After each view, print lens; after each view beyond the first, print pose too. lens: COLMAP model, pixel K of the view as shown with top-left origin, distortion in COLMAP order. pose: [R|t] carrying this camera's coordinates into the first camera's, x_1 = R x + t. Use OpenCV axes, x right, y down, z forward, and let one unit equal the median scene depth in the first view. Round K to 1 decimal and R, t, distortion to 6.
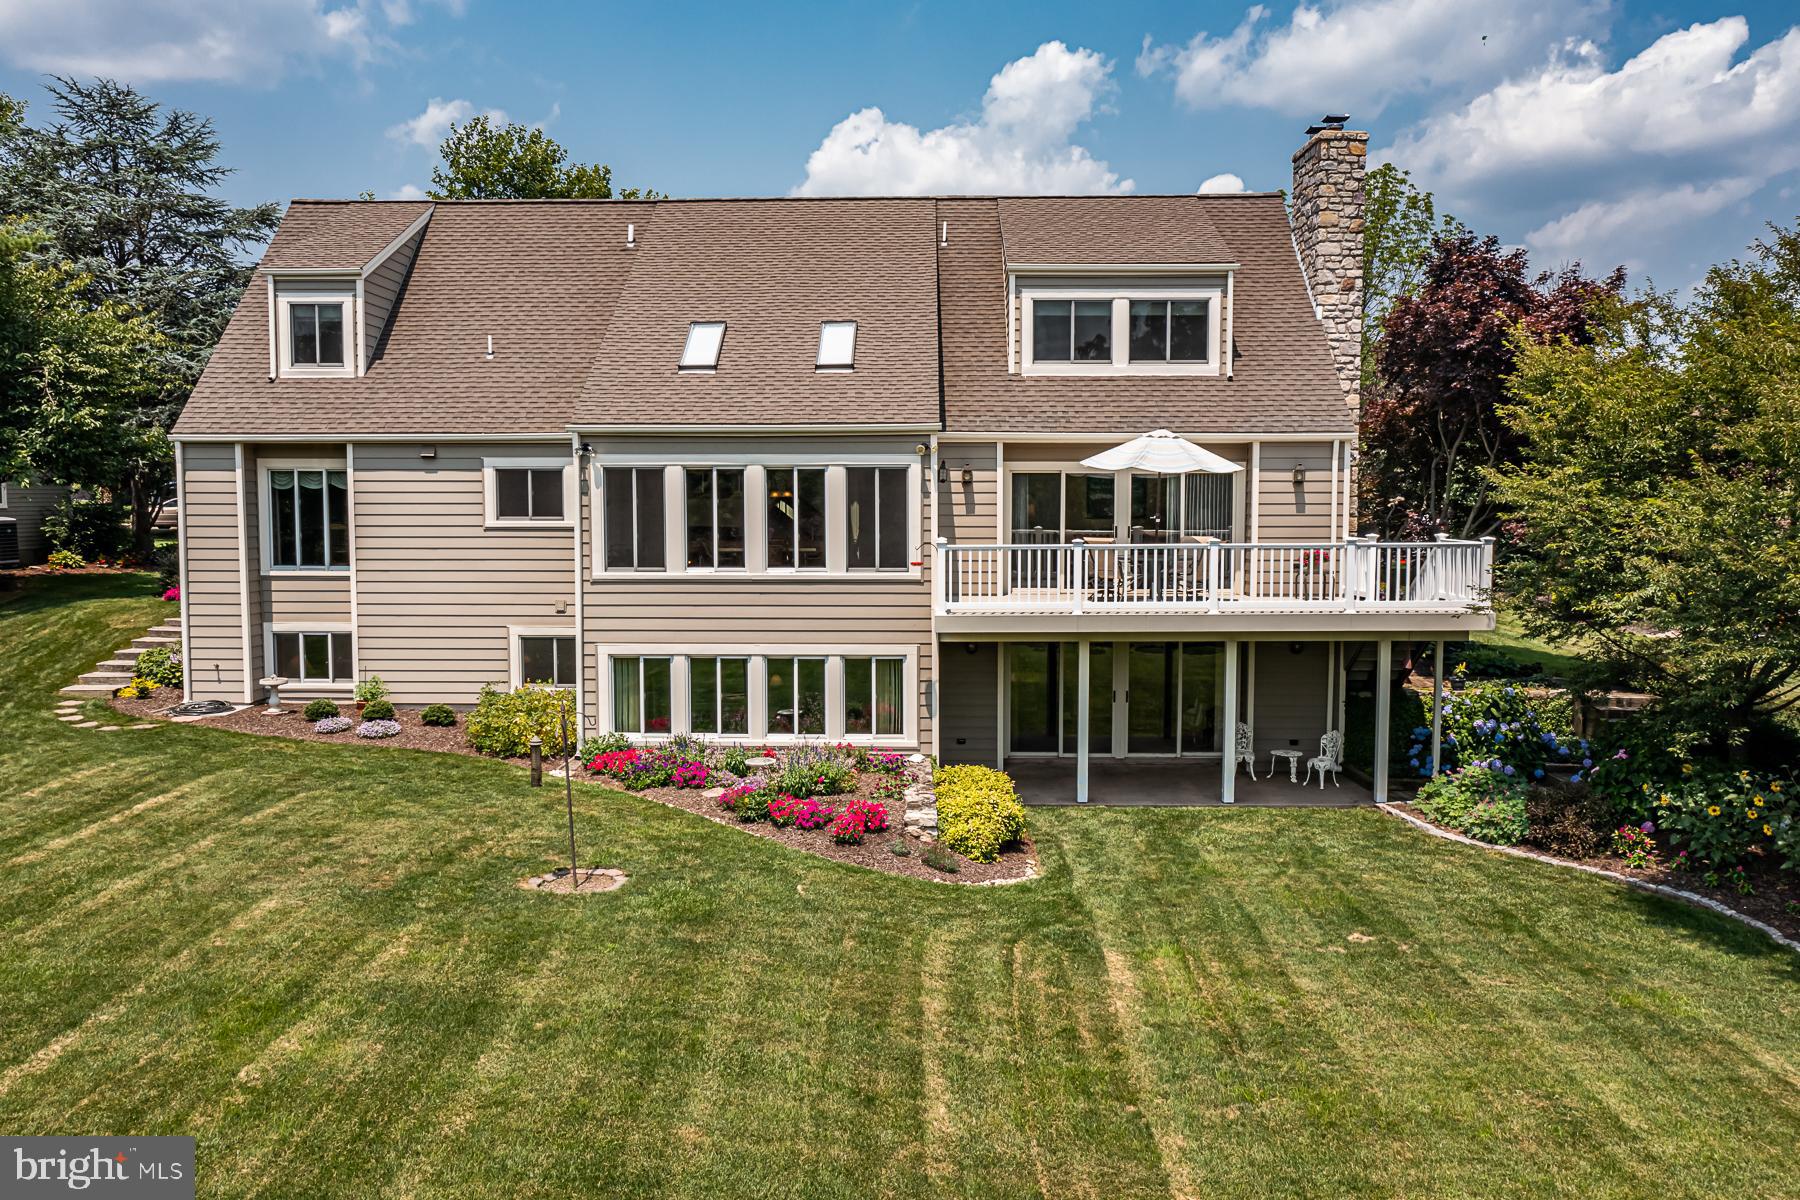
lens RADIAL K [[1434.4, 0, 894.0], [0, 1434.4, 591.7], [0, 0, 1]] dist [-0.017207, -0.001268]
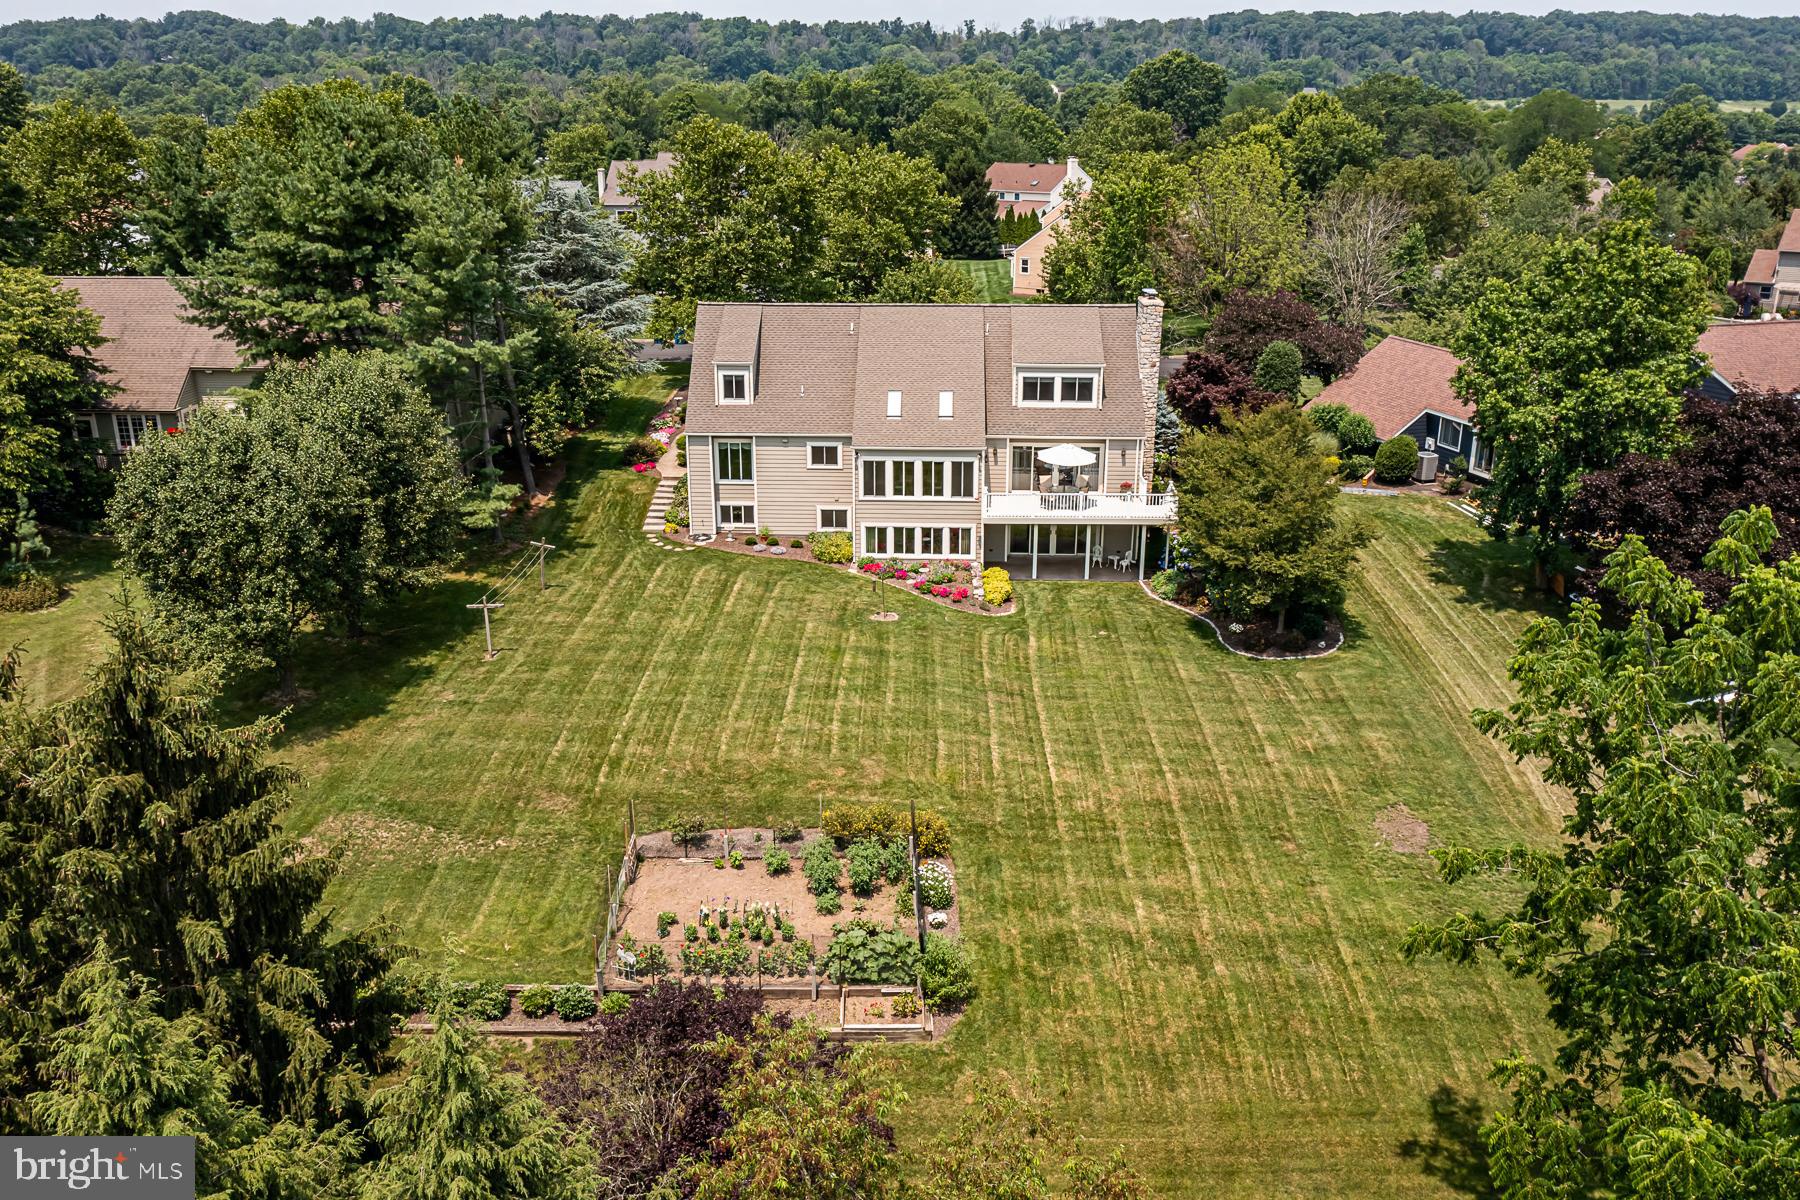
lens RADIAL K [[1434.4, 0, 894.0], [0, 1434.4, 591.7], [0, 0, 1]] dist [-0.017207, -0.001268]
pose [[0.999877, 0.004888, -0.014873, -0.100474], [-0.000998, 0.967979, 0.251030, -0.530672], [0.015624, -0.250984, 0.967865, -1.719341]]
